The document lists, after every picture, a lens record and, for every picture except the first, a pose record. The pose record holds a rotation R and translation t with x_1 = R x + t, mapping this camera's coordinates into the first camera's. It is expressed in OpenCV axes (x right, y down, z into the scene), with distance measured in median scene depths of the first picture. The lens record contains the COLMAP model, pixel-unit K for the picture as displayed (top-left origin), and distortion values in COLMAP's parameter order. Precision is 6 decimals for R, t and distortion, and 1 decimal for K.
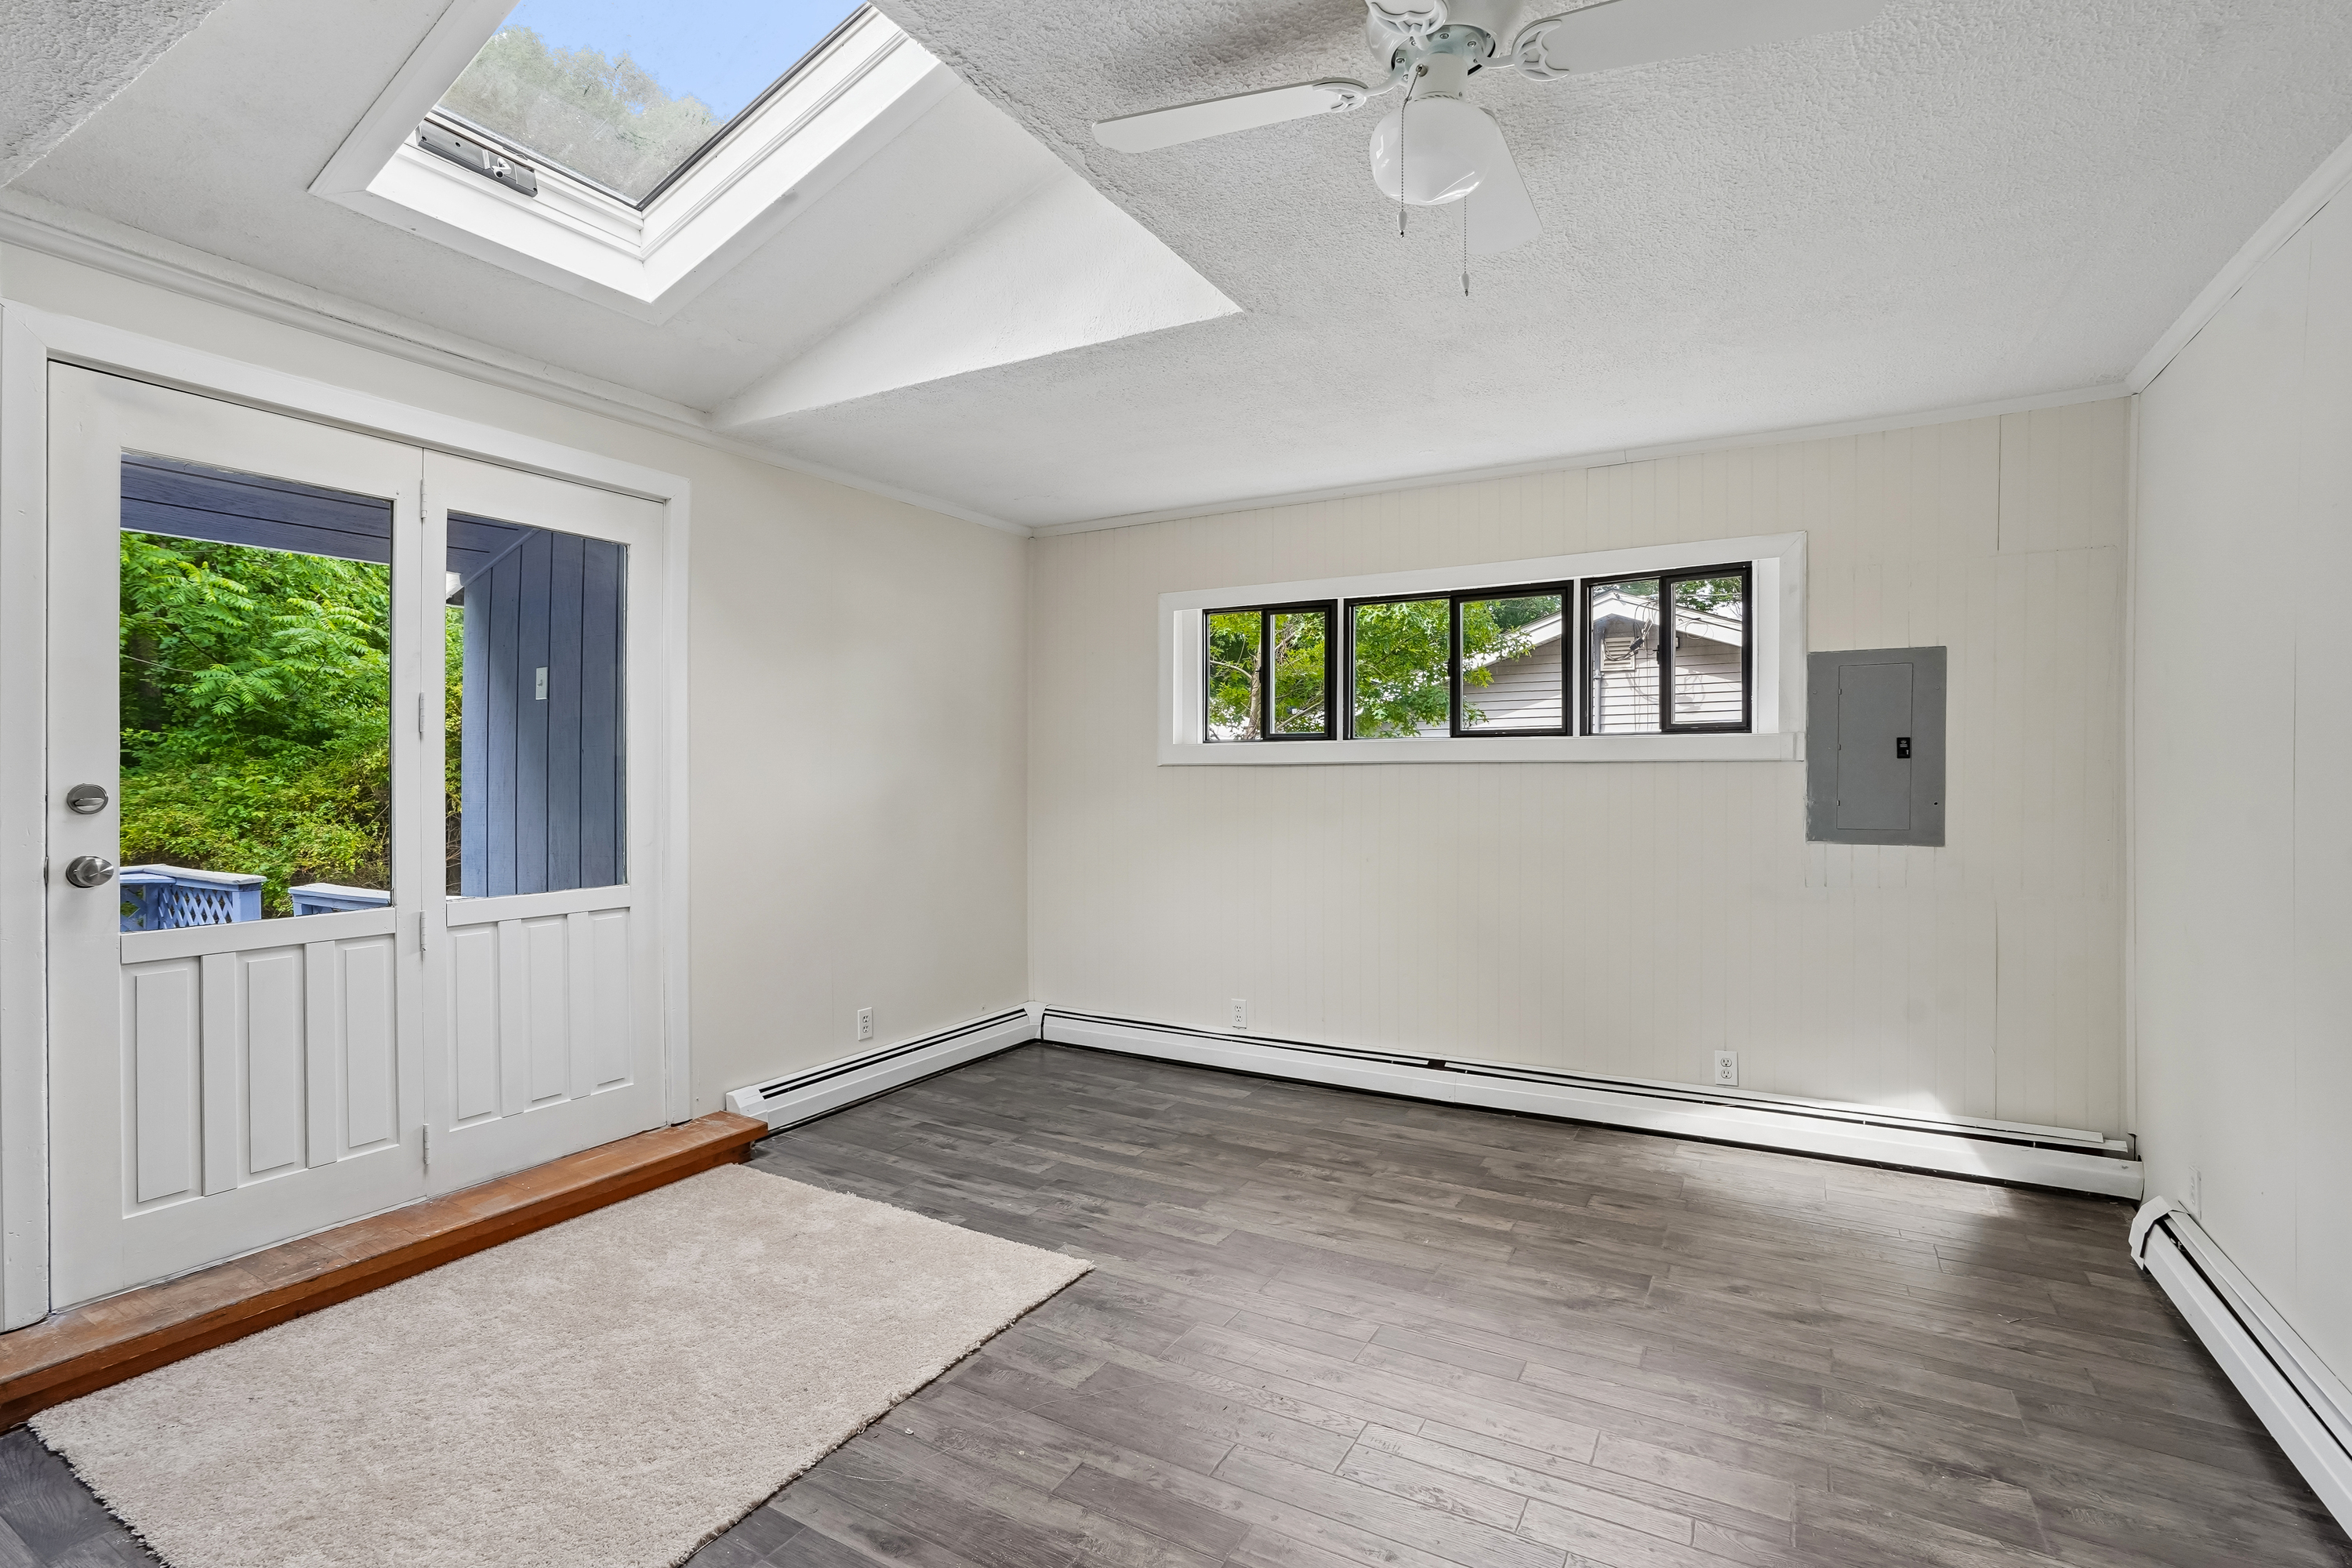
lens RADIAL K [[1101.9, 0, 1176.0], [0, 1101.9, 784.0], [0, 0, 1]] dist [-0.039210, -0.000114]
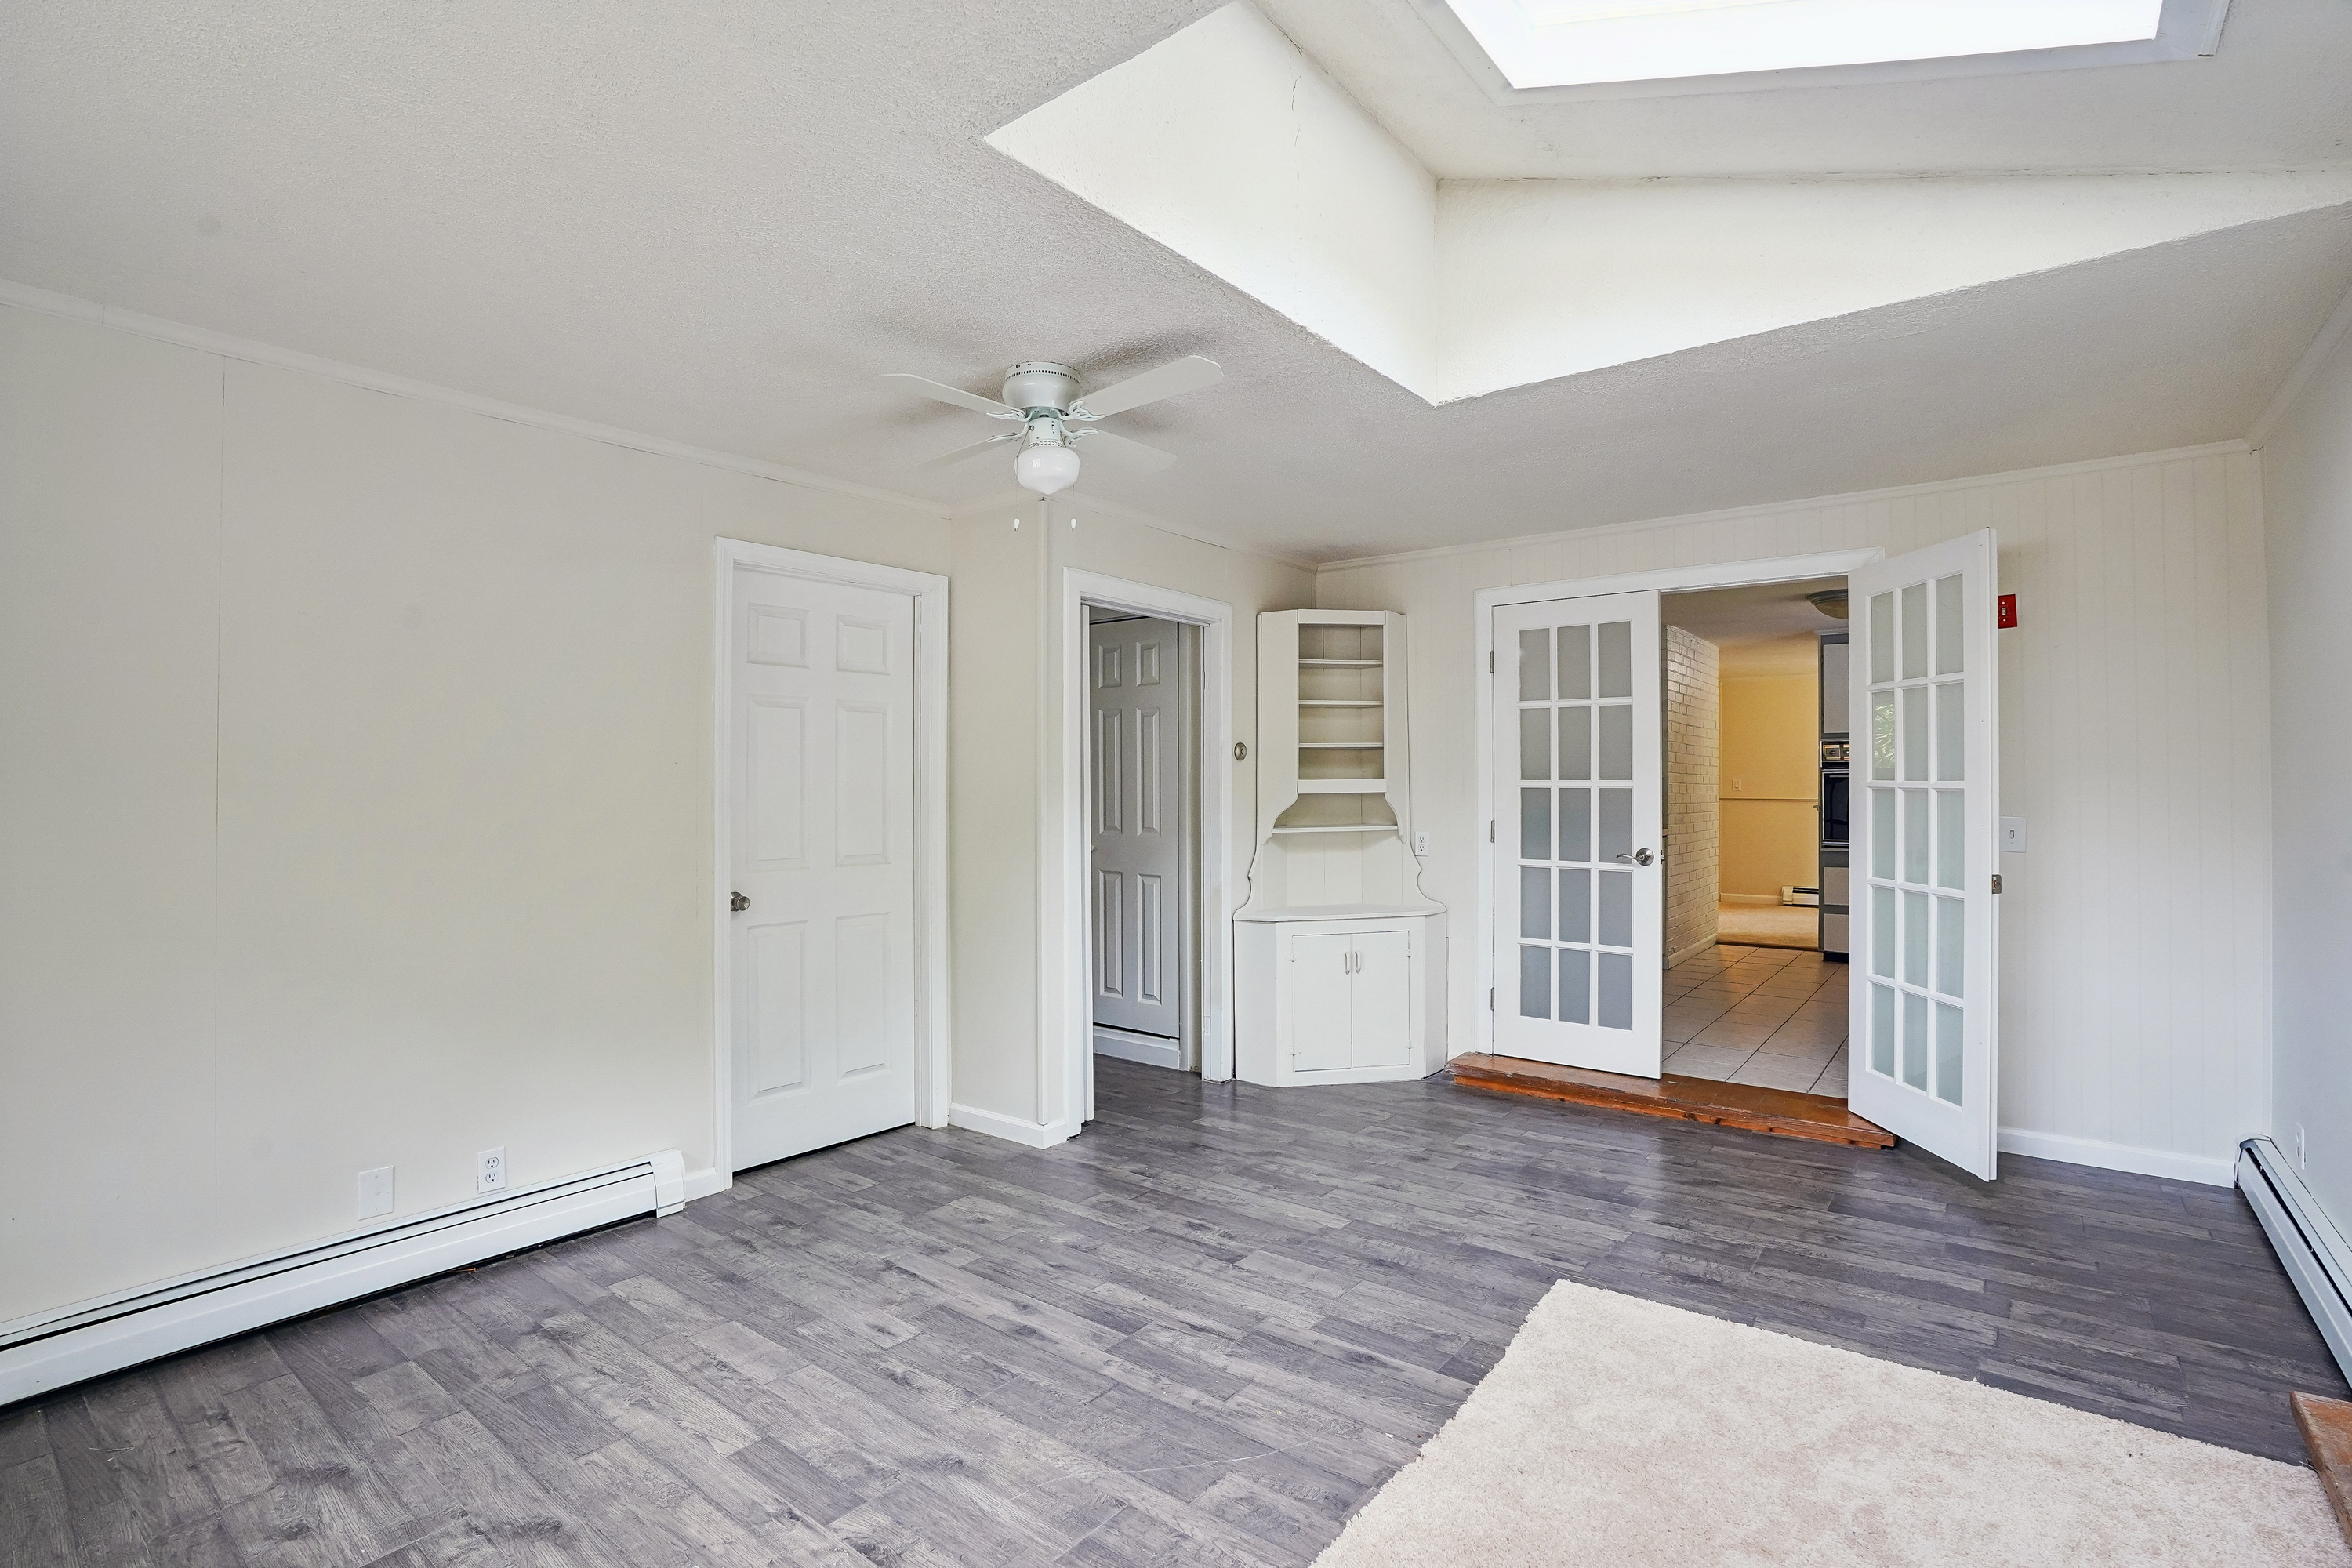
lens RADIAL K [[1101.9, 0, 1176.0], [0, 1101.9, 784.0], [0, 0, 1]] dist [-0.039210, -0.000114]
pose [[-0.987520, -0.001451, 0.157490, -0.211689], [0.000449, 0.999928, 0.012027, -0.041285], [-0.157496, 0.011948, -0.987447, 2.098432]]
